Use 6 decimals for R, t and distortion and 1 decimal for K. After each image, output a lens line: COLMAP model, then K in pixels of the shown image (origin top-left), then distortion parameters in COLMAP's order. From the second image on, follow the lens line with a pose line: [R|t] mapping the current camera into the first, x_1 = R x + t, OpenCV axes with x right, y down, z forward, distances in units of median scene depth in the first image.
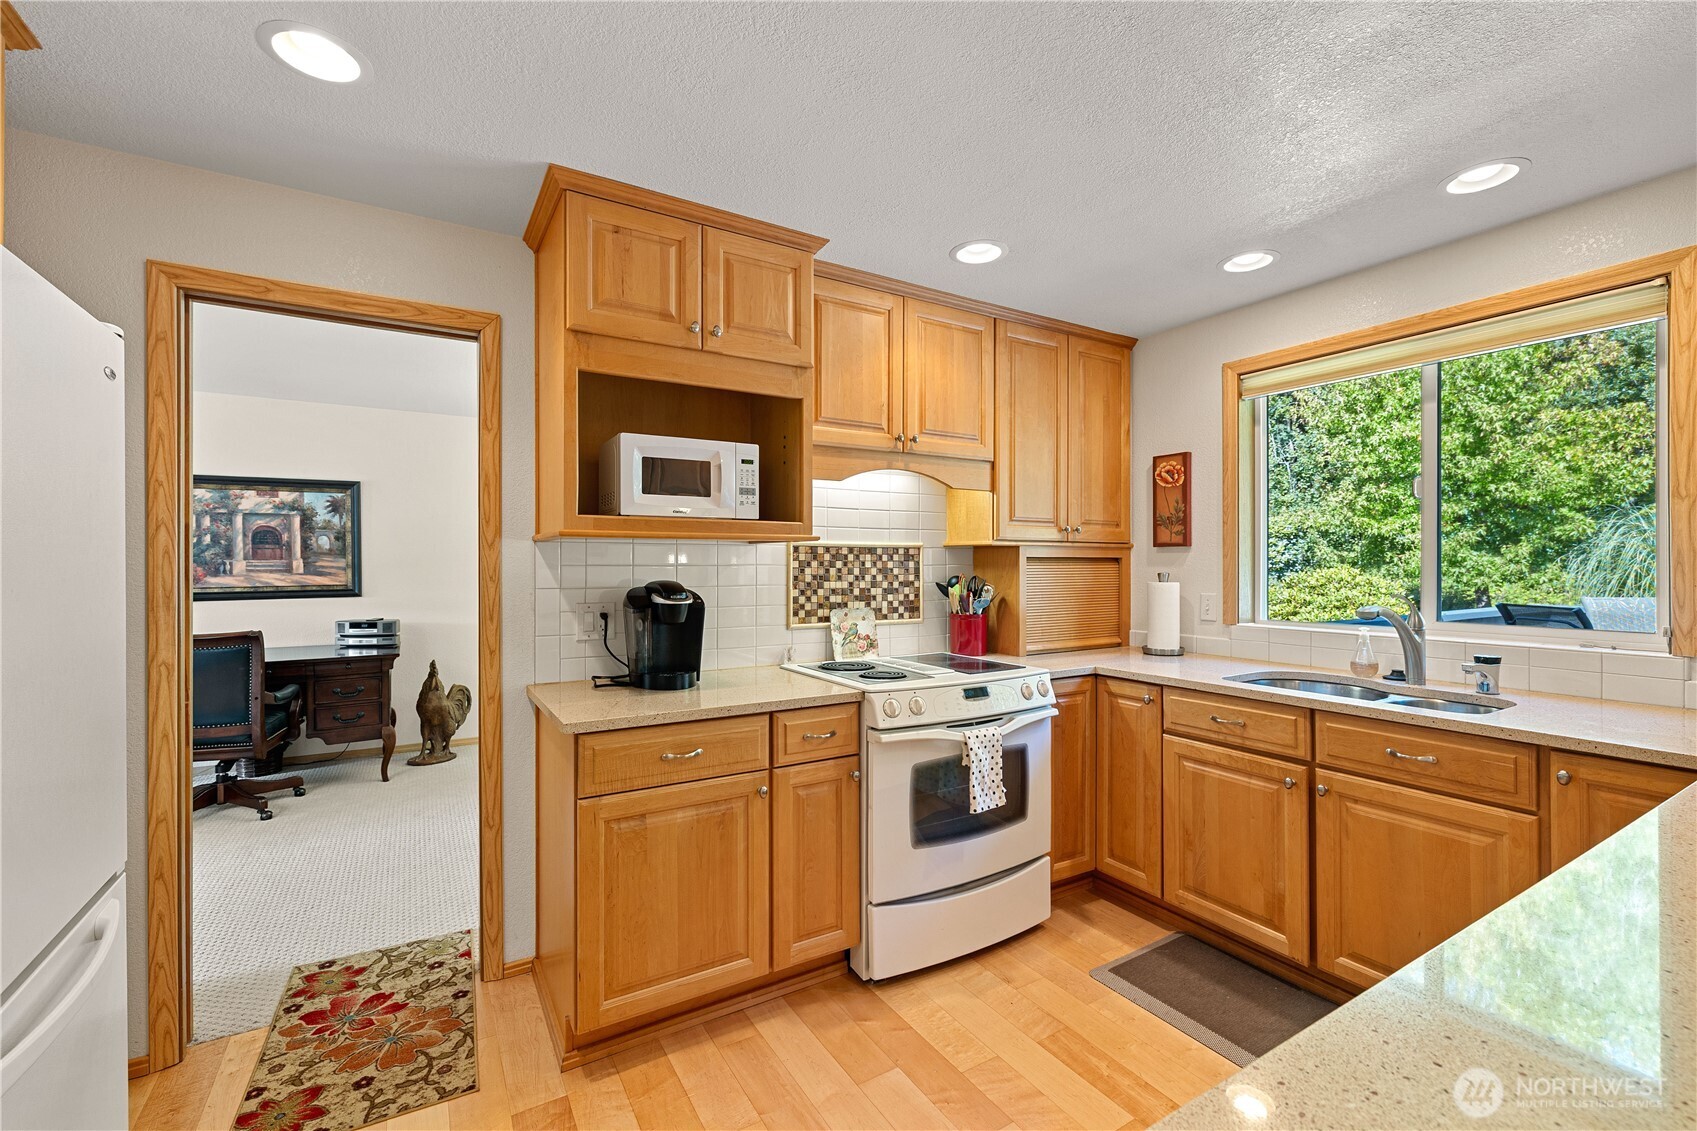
lens RADIAL K [[707.9, 0, 851.9], [0, 707.9, 576.3], [0, 0, 1]] dist [0.000053, -0.000014]
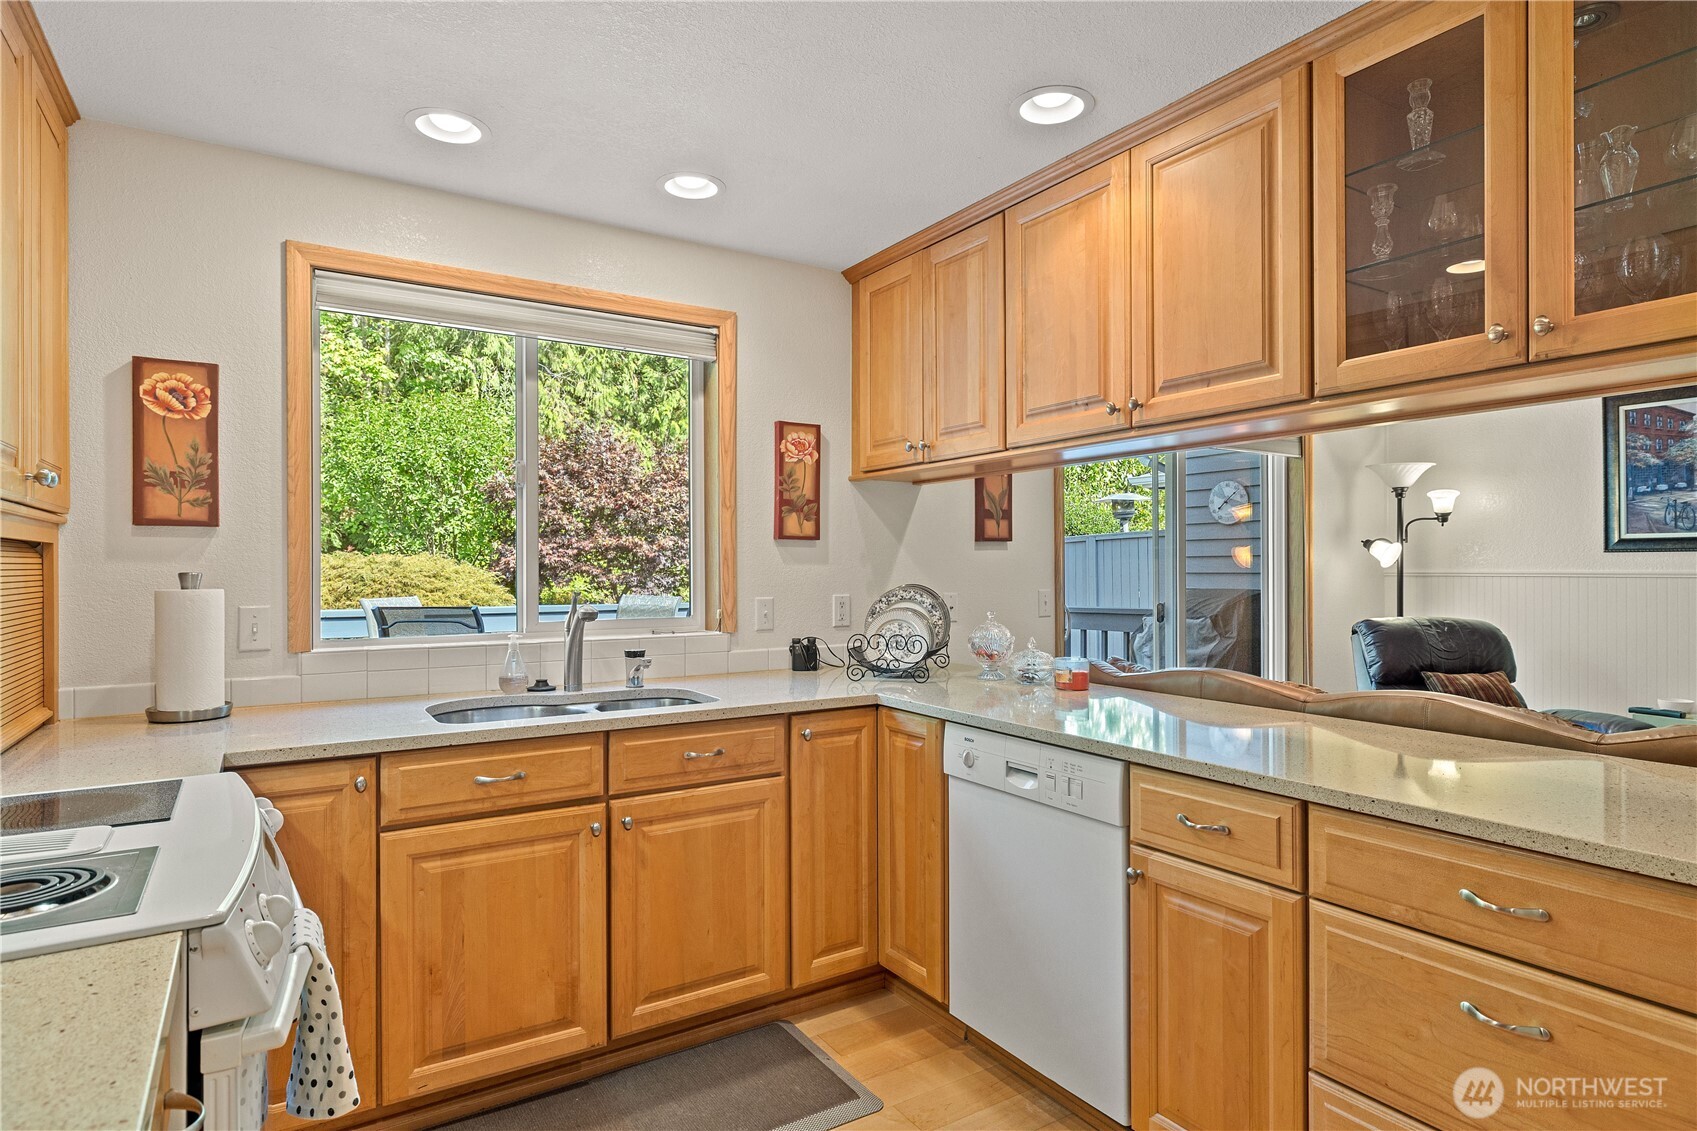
lens RADIAL K [[934.5, 0, 848.5], [0, 934.5, 565.5], [0, 0, 1]] dist [0.003245, 0.000322]
pose [[-0.020737, -0.000929, 0.999785, -0.380277], [0.015102, 0.999885, 0.001242, -0.004226], [-0.999671, 0.015125, -0.020721, 0.615194]]
